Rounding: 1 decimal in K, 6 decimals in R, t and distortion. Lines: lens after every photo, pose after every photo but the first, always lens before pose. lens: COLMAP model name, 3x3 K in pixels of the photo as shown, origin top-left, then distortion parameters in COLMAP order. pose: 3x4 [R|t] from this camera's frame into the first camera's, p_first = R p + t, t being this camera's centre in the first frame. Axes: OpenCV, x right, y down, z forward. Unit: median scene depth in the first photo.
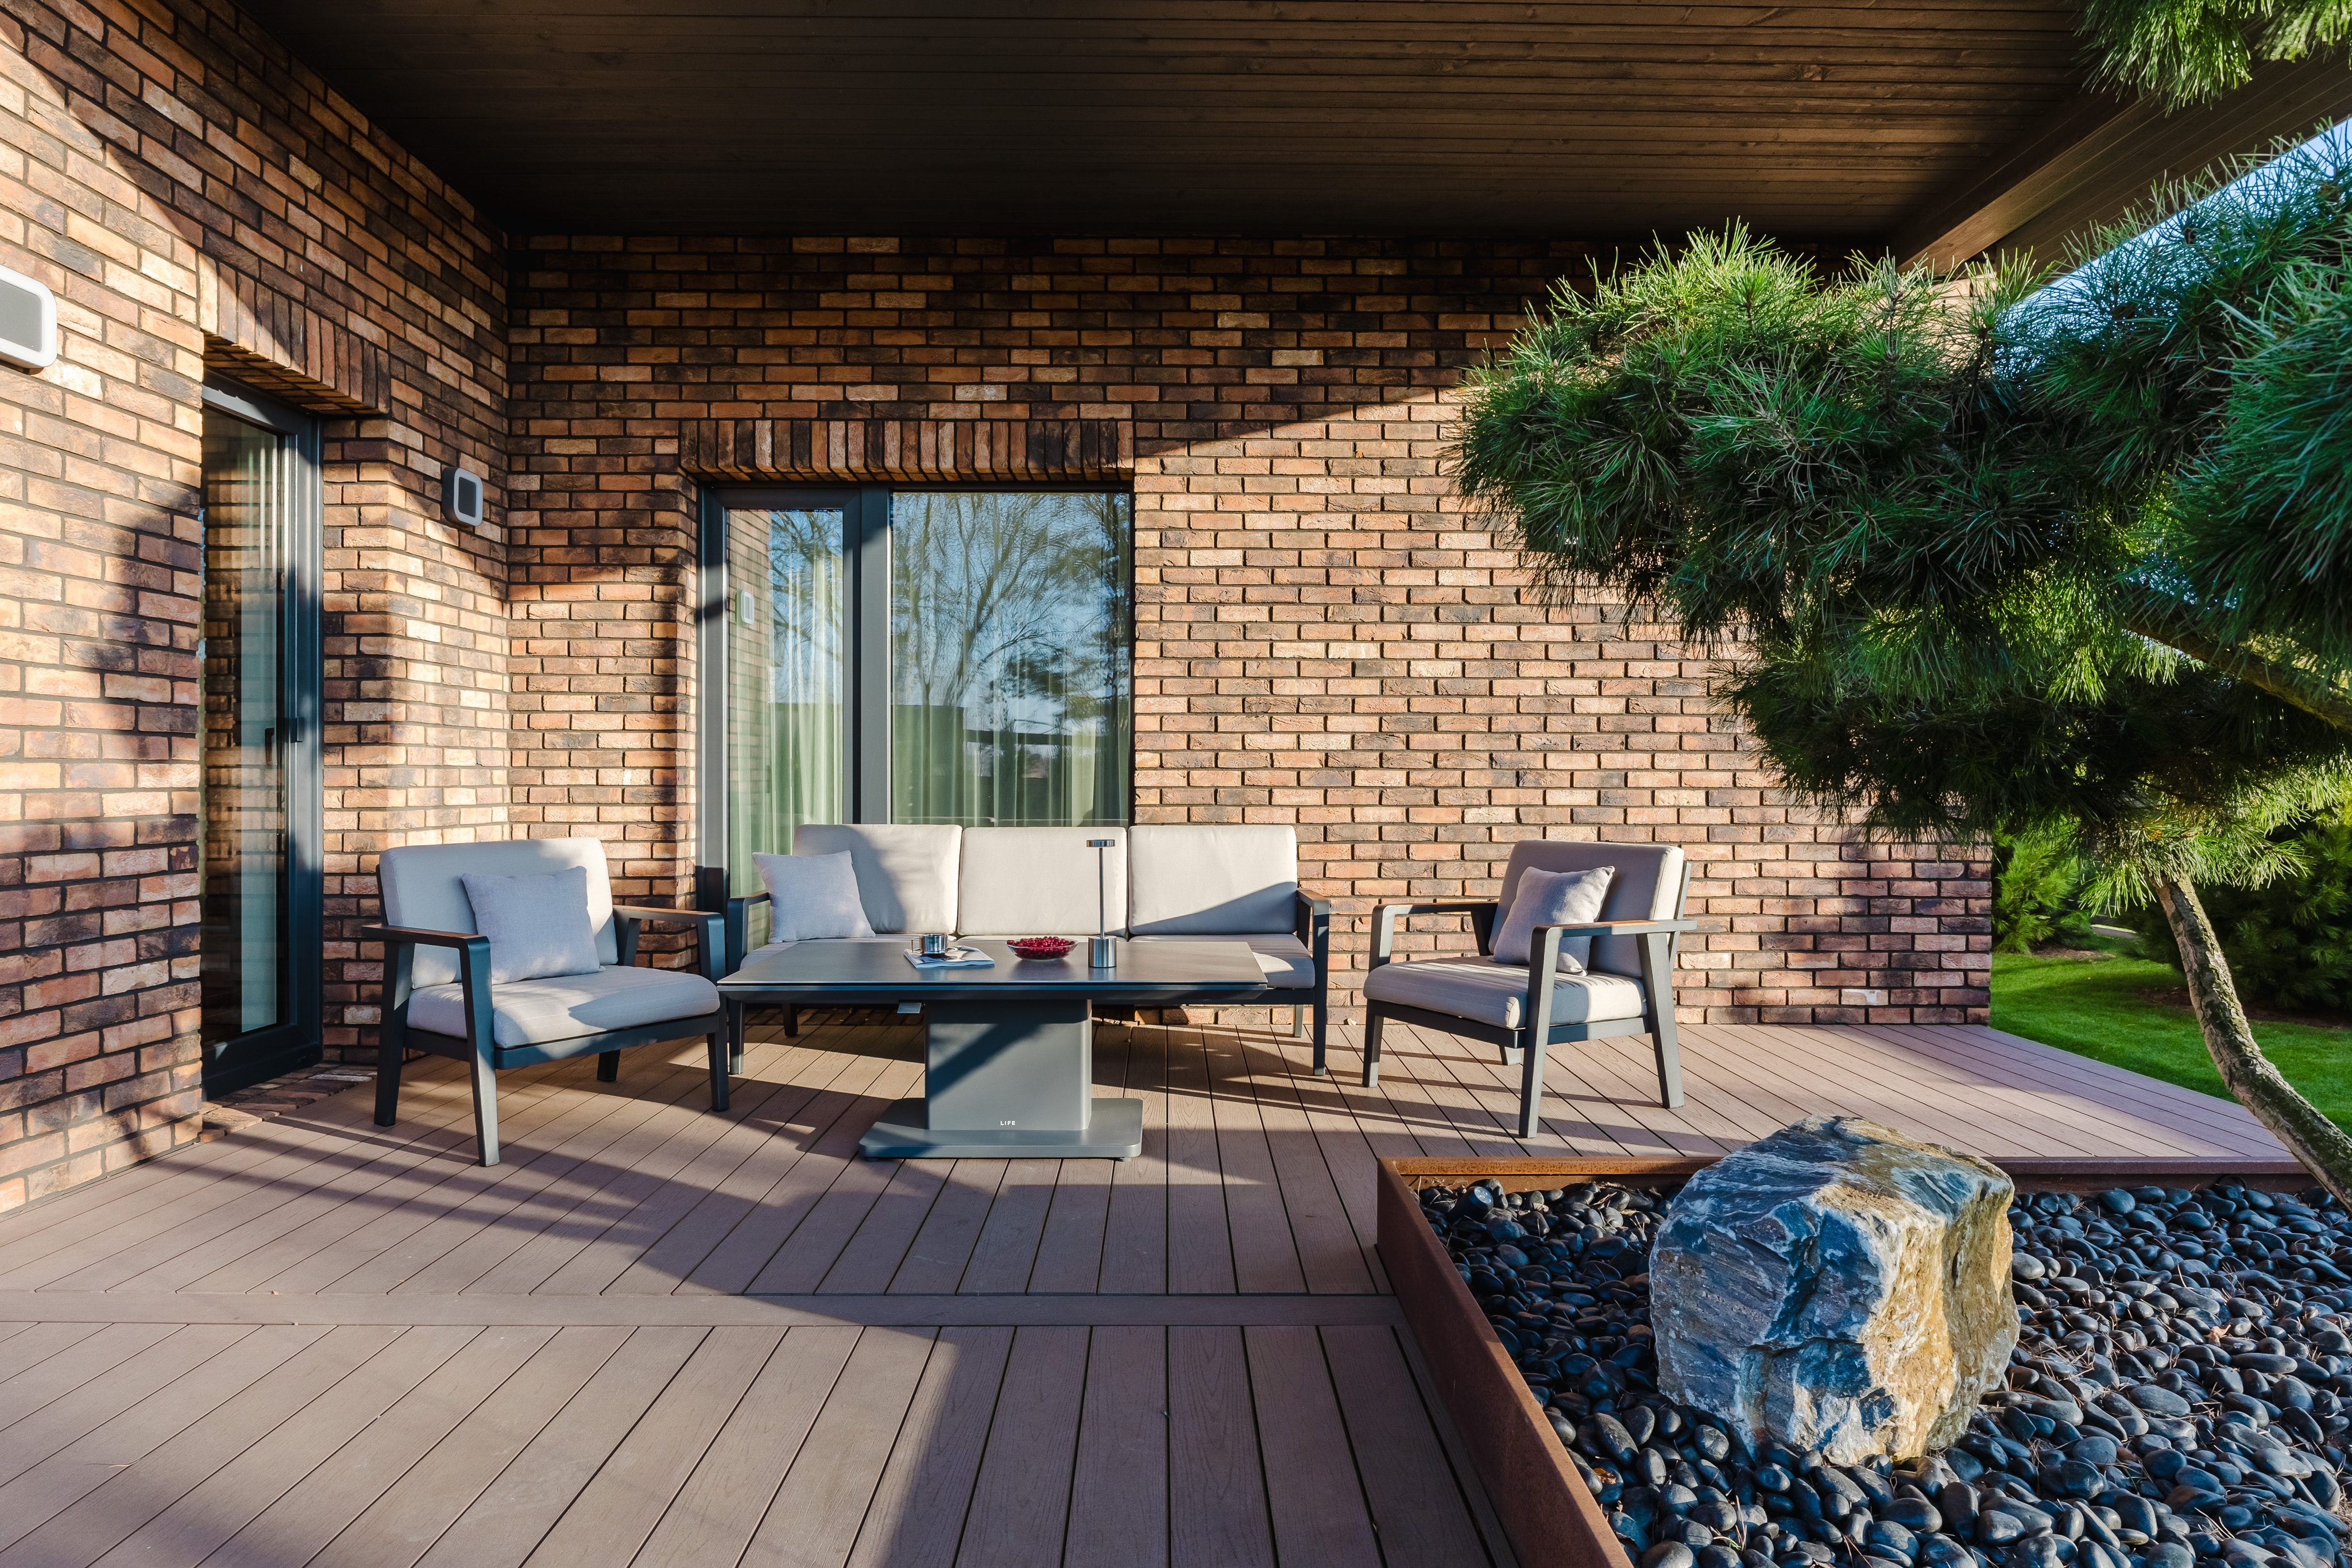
lens RADIAL K [[1280.7, 0, 1176.0], [0, 1280.7, 784.0], [0, 0, 1]] dist [-0.001747, 0.000072]
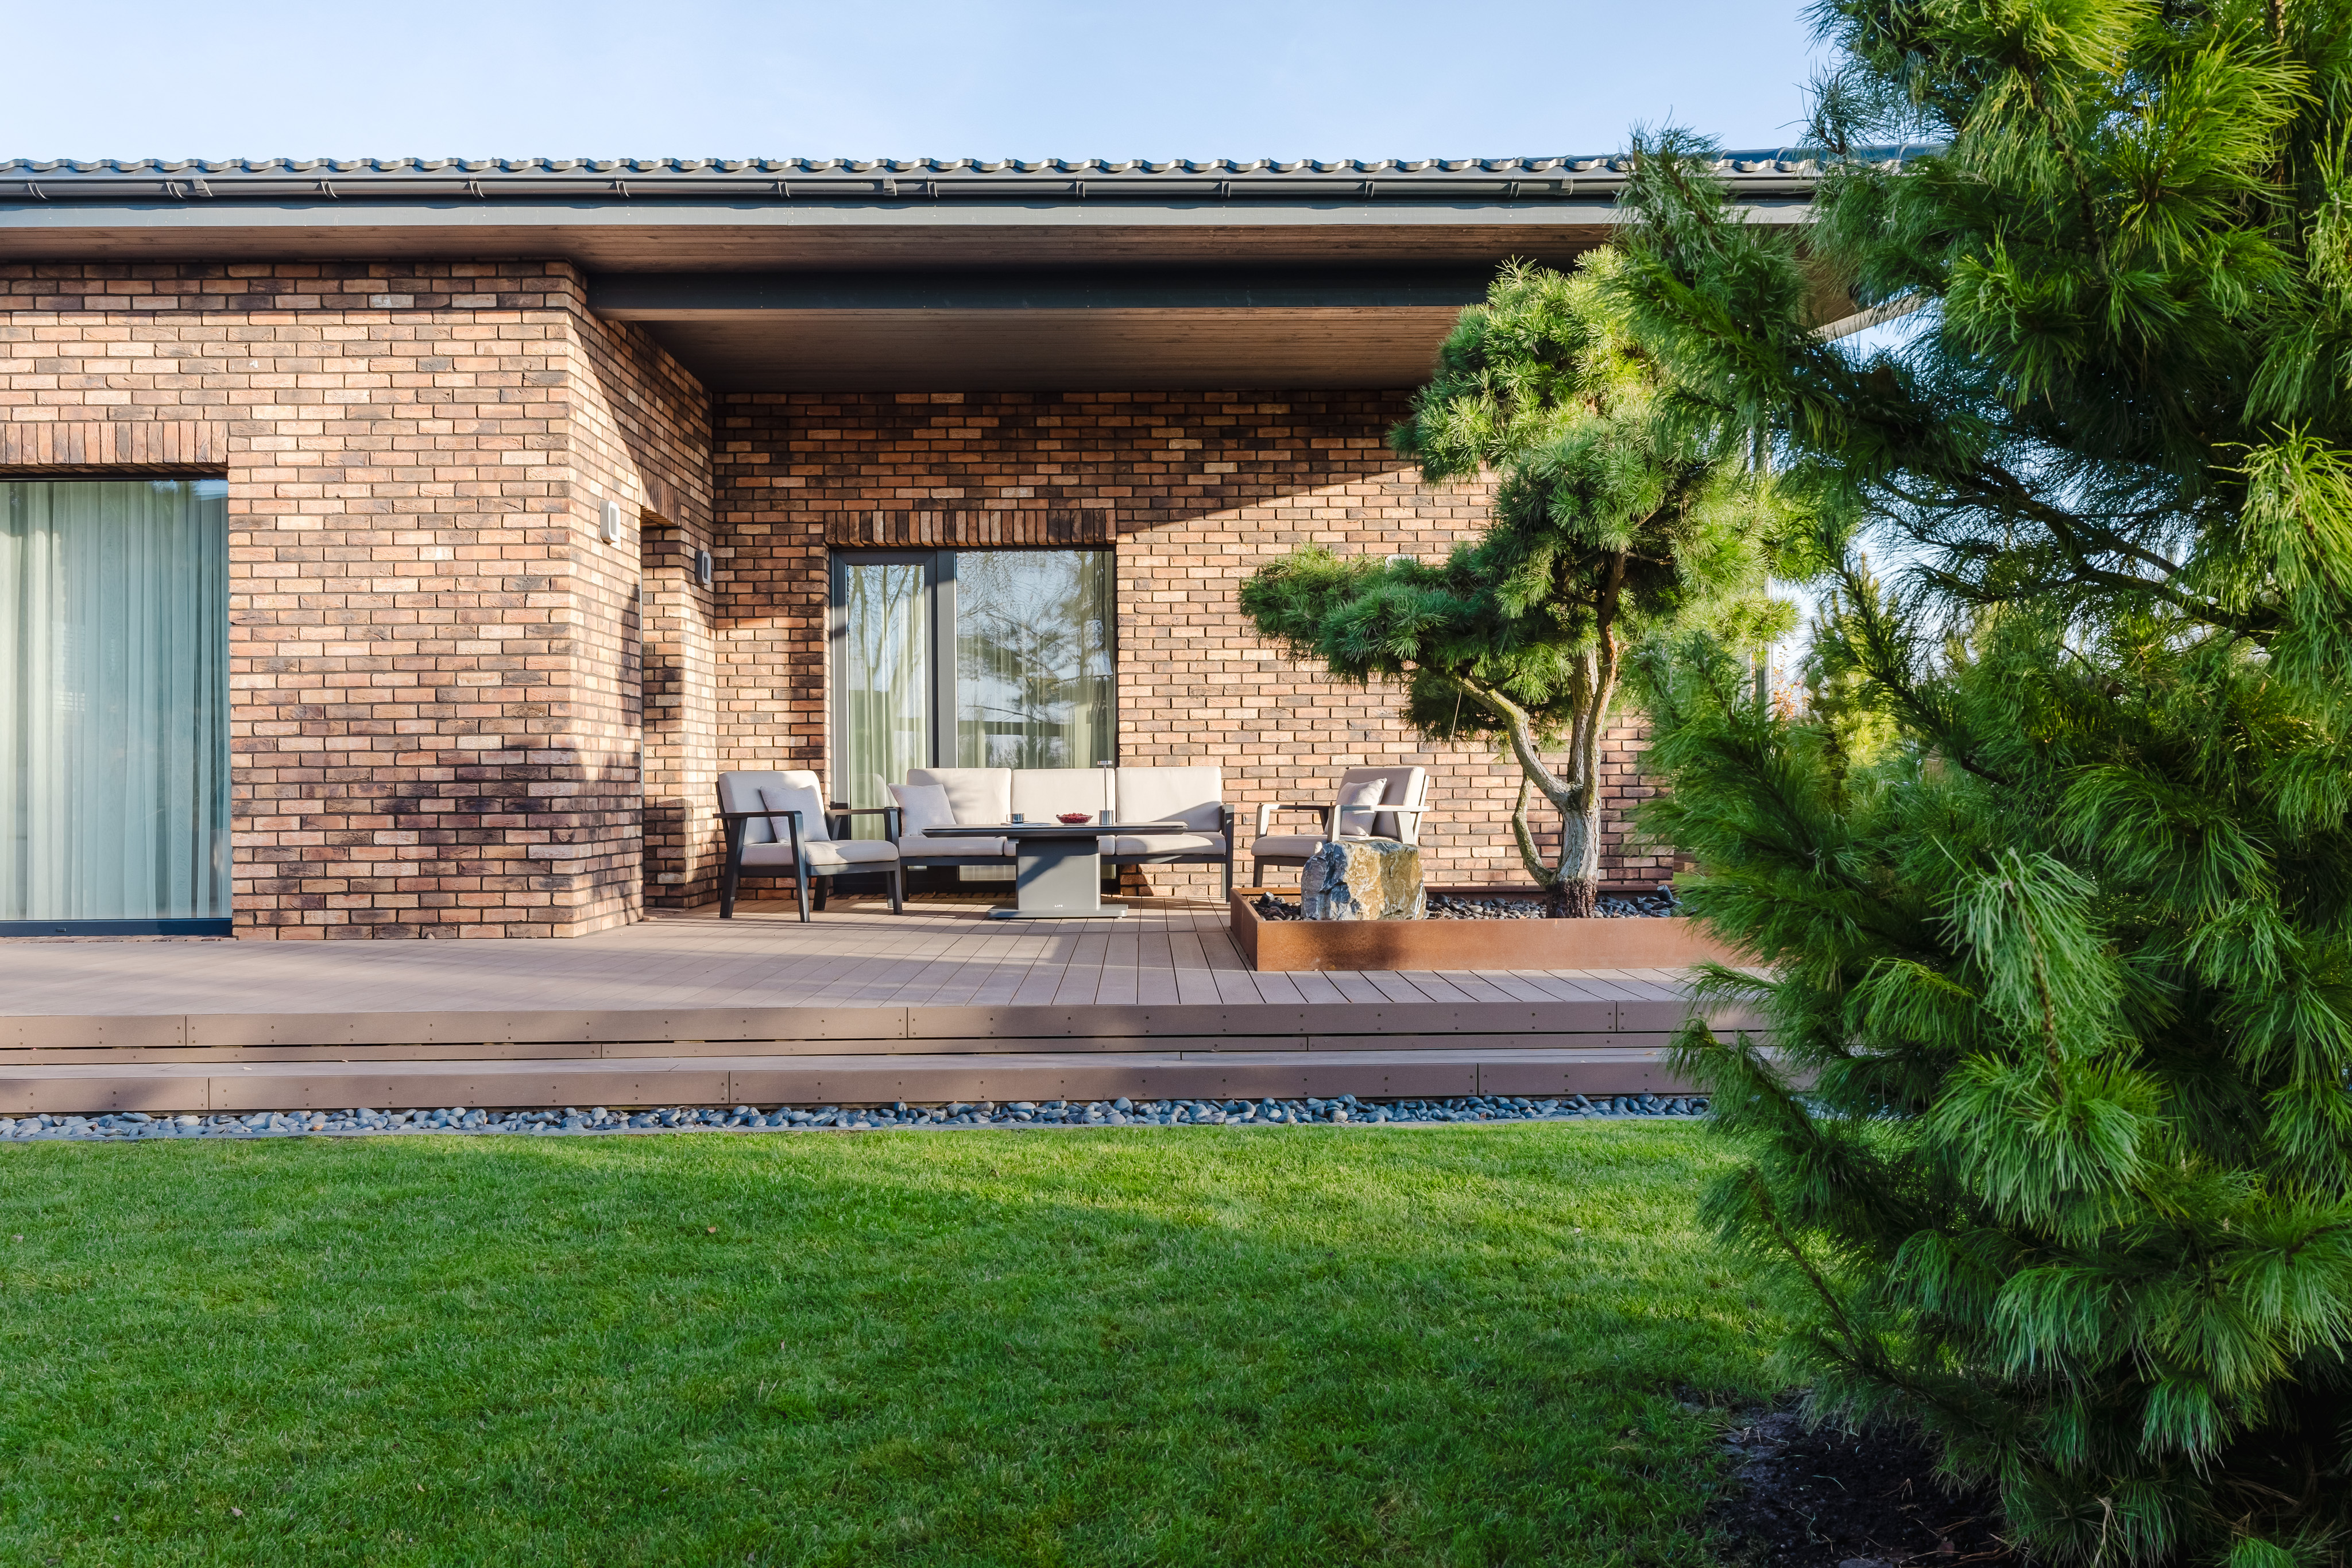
lens RADIAL K [[1782.7, 0, 1178.6], [0, 1782.7, 749.3], [0, 0, 1]] dist [0.068431, 0.000042]
pose [[0.999892, -0.011353, 0.009377, 0.019700], [0.011593, 0.999596, -0.025964, 0.065828], [-0.009078, 0.026070, 0.999619, -1.167324]]
